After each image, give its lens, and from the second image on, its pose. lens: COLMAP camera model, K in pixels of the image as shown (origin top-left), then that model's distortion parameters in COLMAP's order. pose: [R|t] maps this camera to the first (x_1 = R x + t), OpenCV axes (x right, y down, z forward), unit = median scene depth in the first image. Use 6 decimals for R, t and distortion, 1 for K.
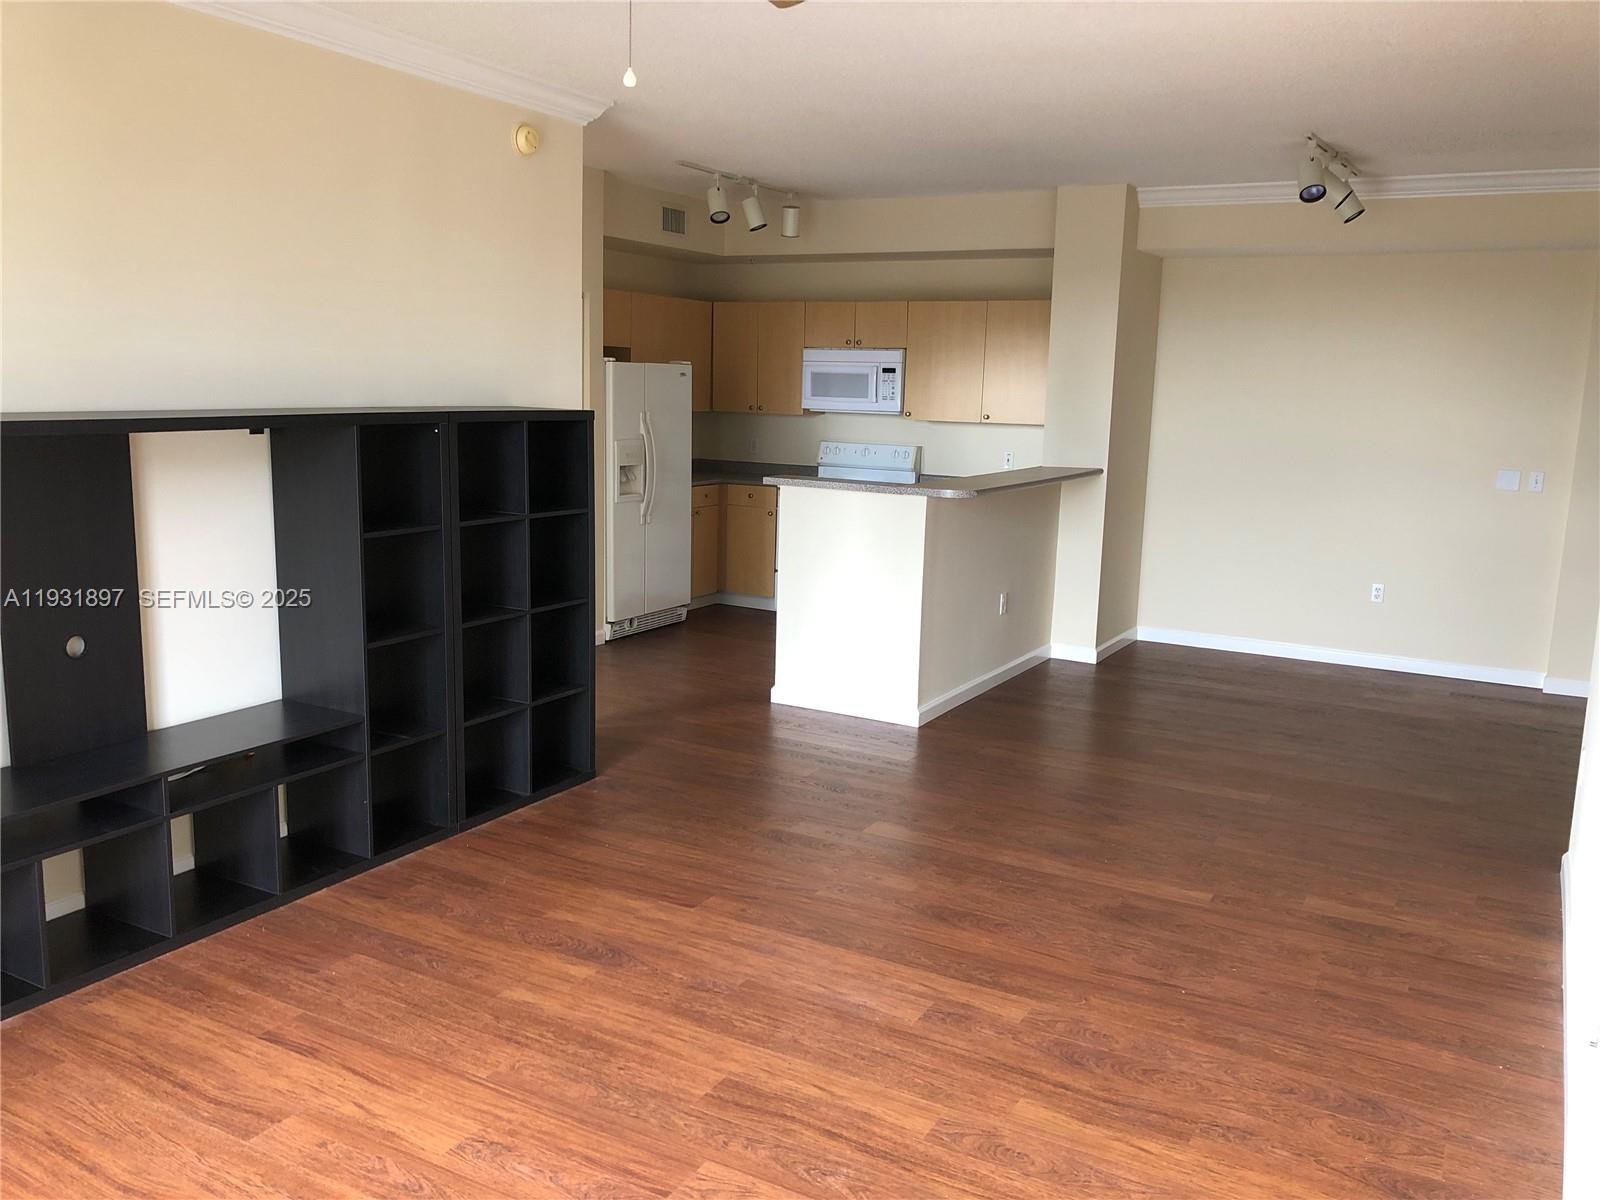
lens RADIAL K [[1321.6, 0, 813.6], [0, 1321.6, 604.5], [0, 0, 1]] dist [0.042132, -0.036697]
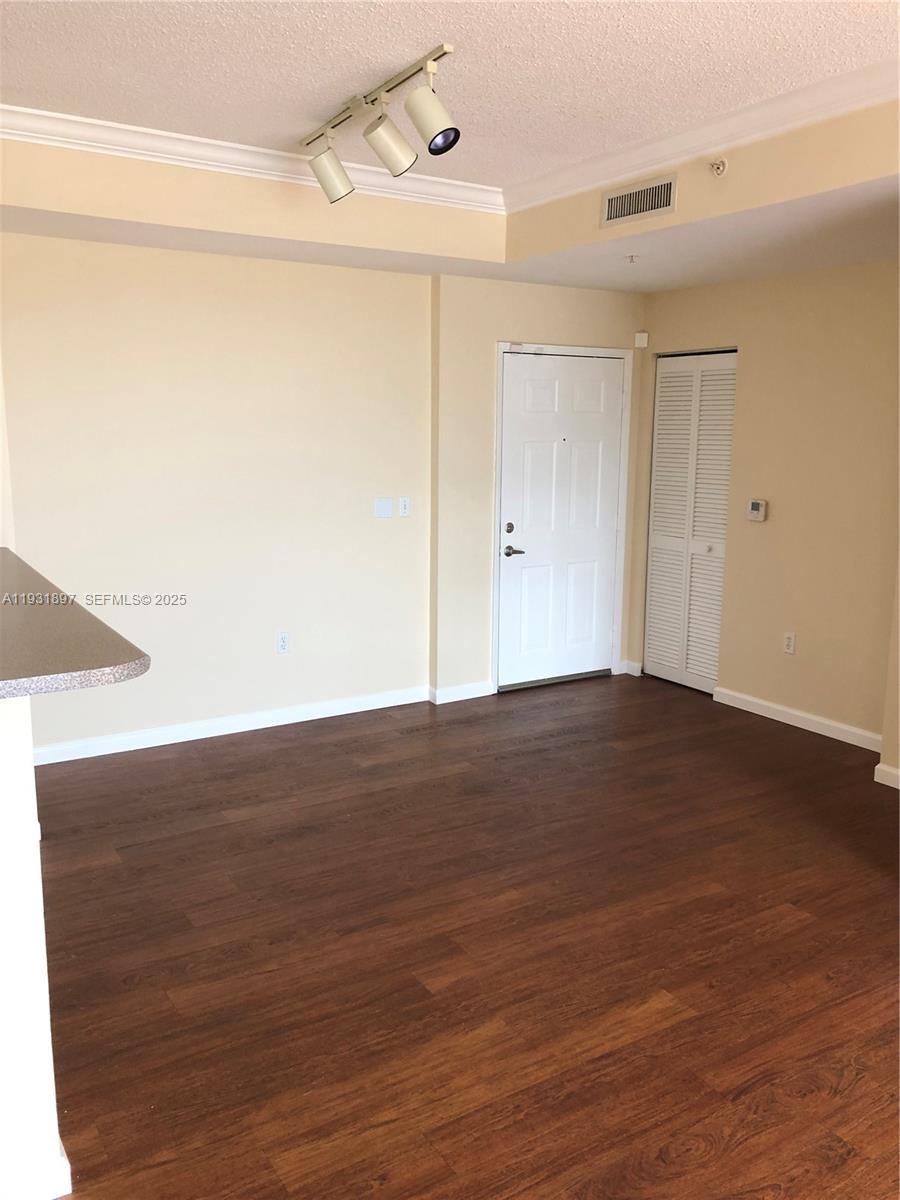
lens RADIAL K [[991.2, 0, 473.9], [0, 991.2, 606.6], [0, 0, 1]] dist [0.042132, -0.036697]
pose [[0.473664, -0.183258, 0.861428, -0.090114], [0.152066, 0.980439, 0.124961, -0.098210], [-0.867478, 0.071804, 0.492266, 0.560816]]
